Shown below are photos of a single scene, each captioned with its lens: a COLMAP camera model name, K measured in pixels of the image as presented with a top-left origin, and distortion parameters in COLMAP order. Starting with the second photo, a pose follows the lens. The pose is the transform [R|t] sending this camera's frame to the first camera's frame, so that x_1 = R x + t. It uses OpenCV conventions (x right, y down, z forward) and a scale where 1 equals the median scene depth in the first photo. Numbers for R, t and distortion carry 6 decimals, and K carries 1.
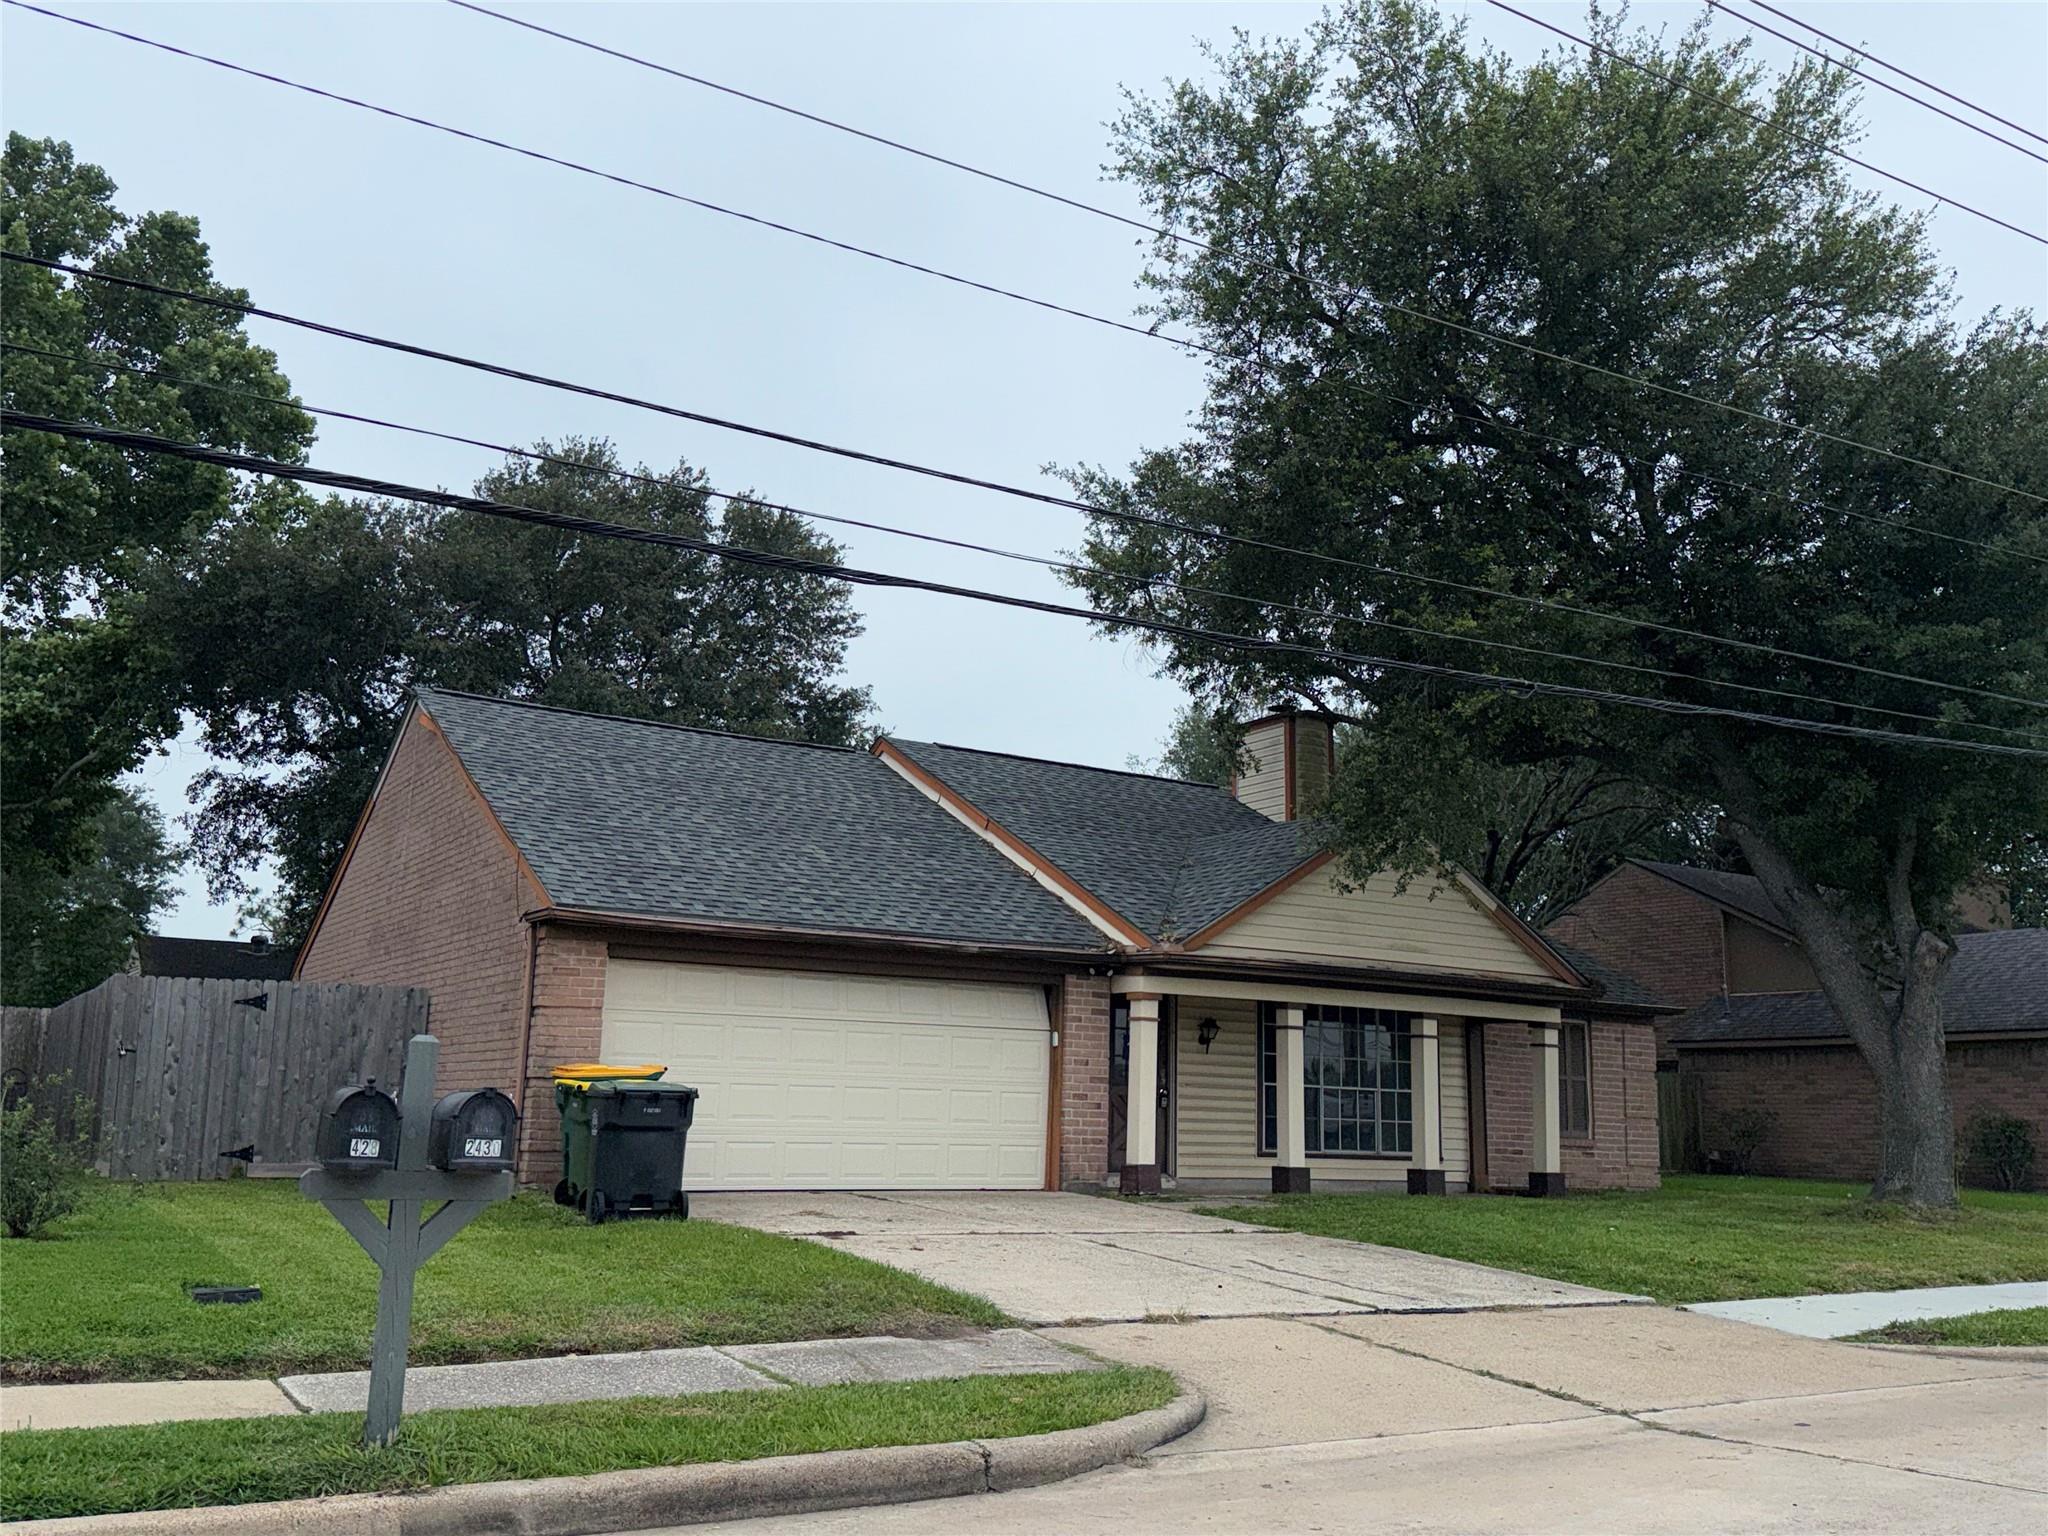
lens RADIAL K [[1751.7, 0, 1024.0], [0, 1751.7, 768.0], [0, 0, 1]] dist [0.157511, -0.308430]
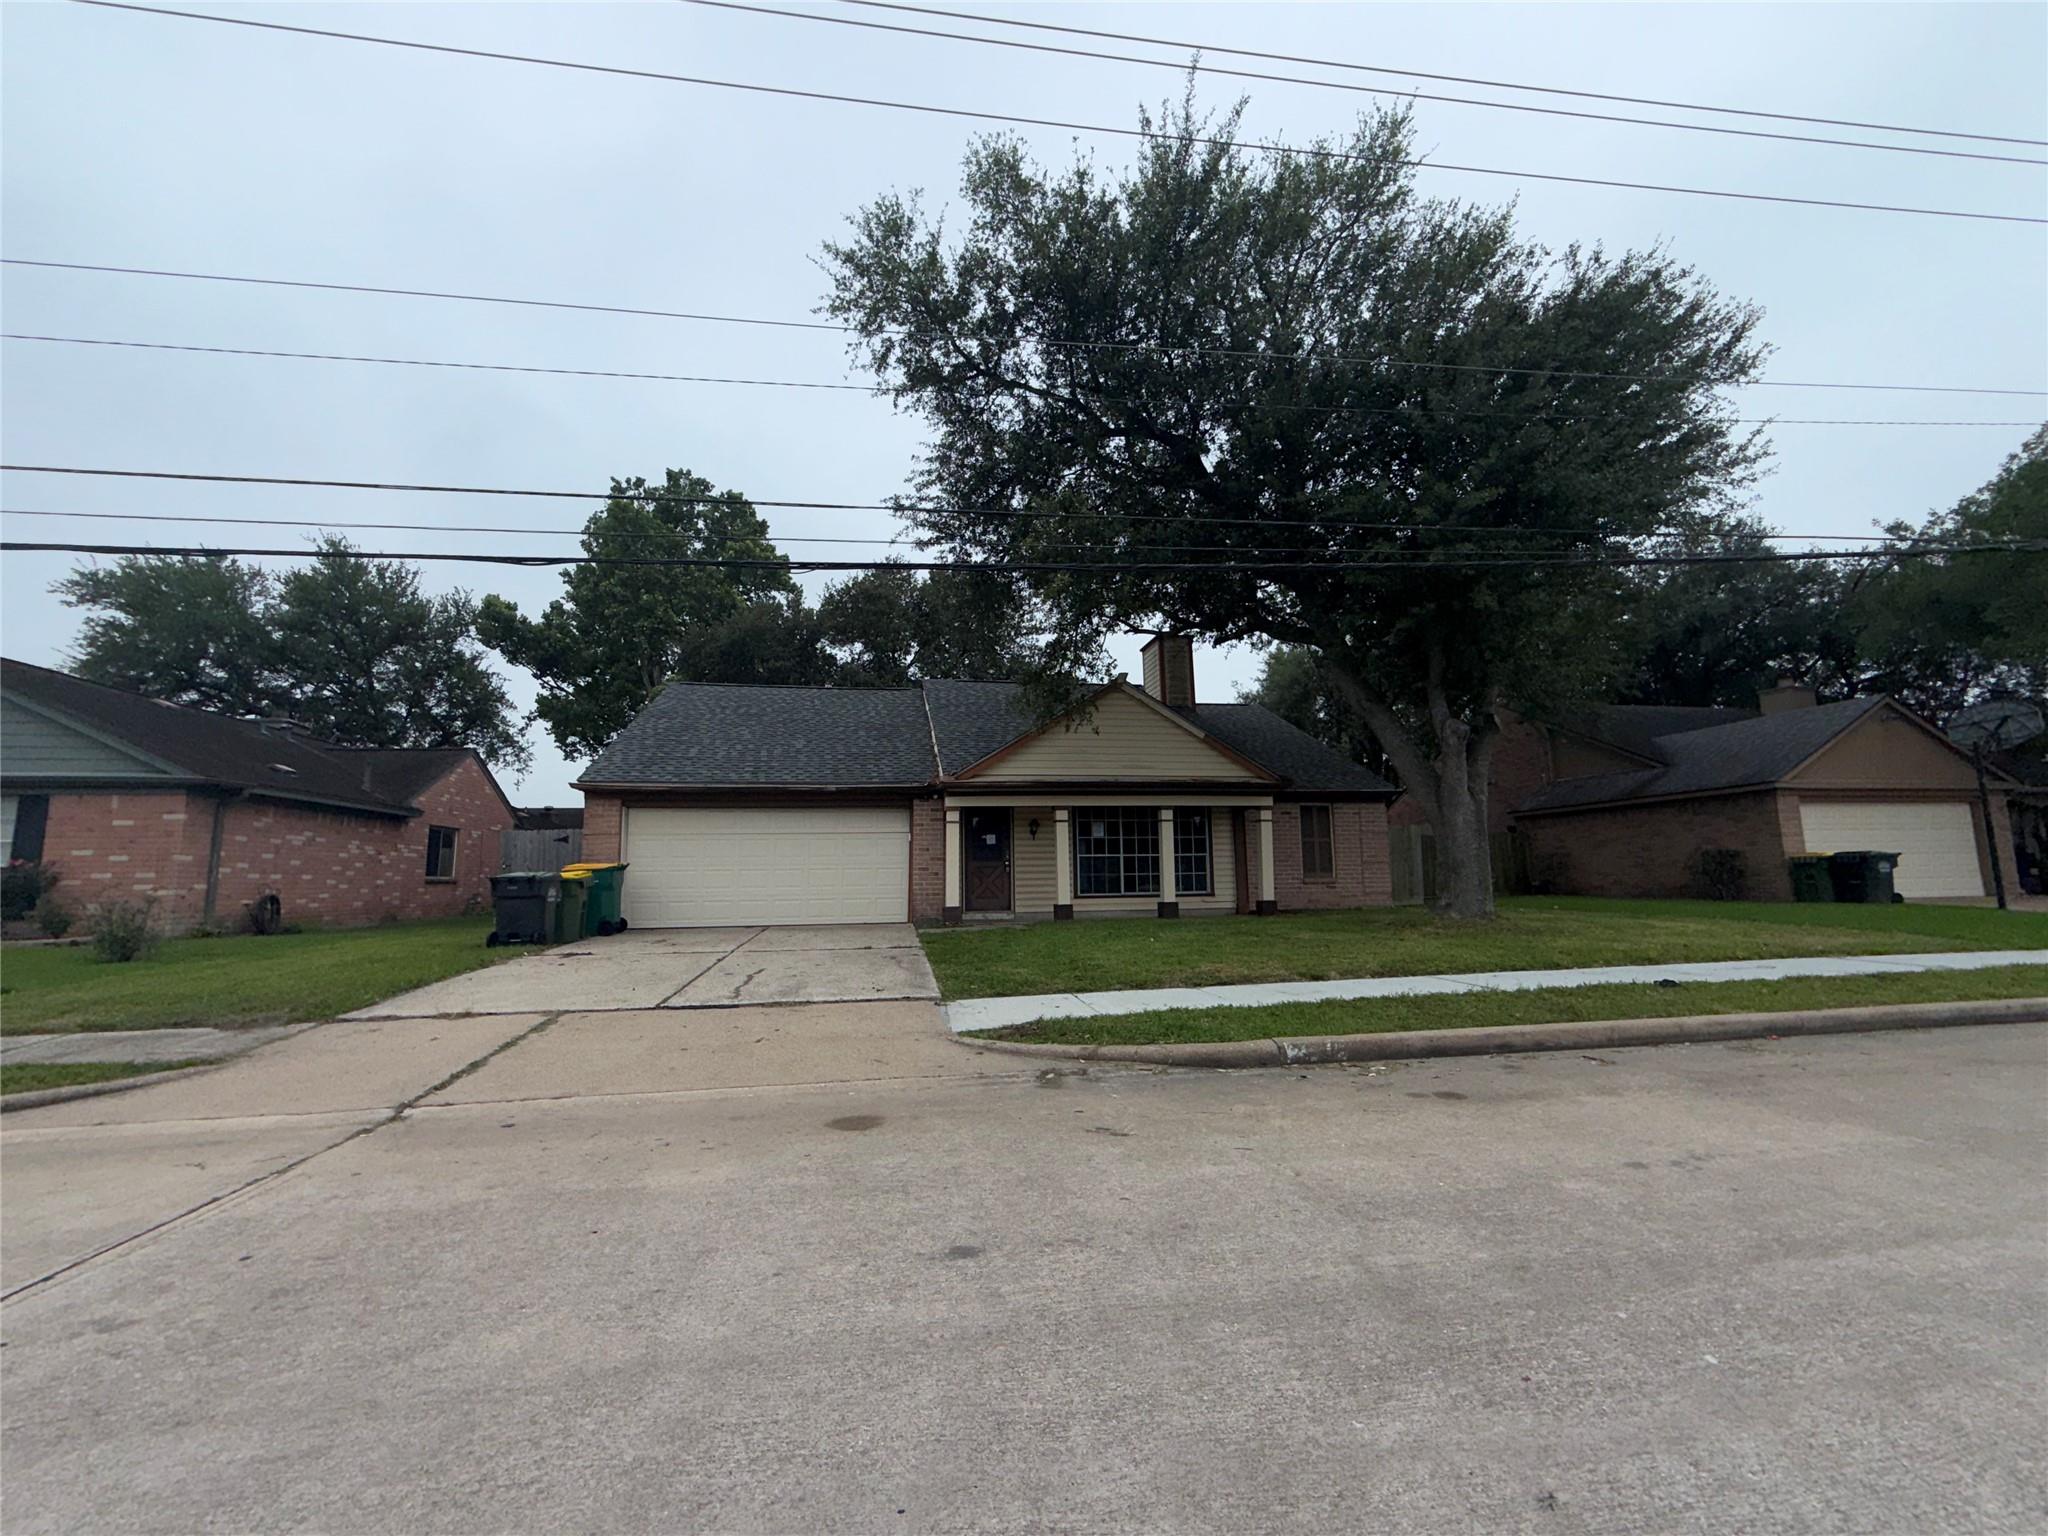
lens RADIAL K [[834.8, 0, 1024.0], [0, 834.8, 768.0], [0, 0, 1]] dist [0.000784, 0.000030]
pose [[0.928127, -0.088508, -0.361589, 0.383436], [0.109745, 0.993211, 0.038580, 0.061286], [0.355719, -0.075490, 0.931539, 0.254820]]
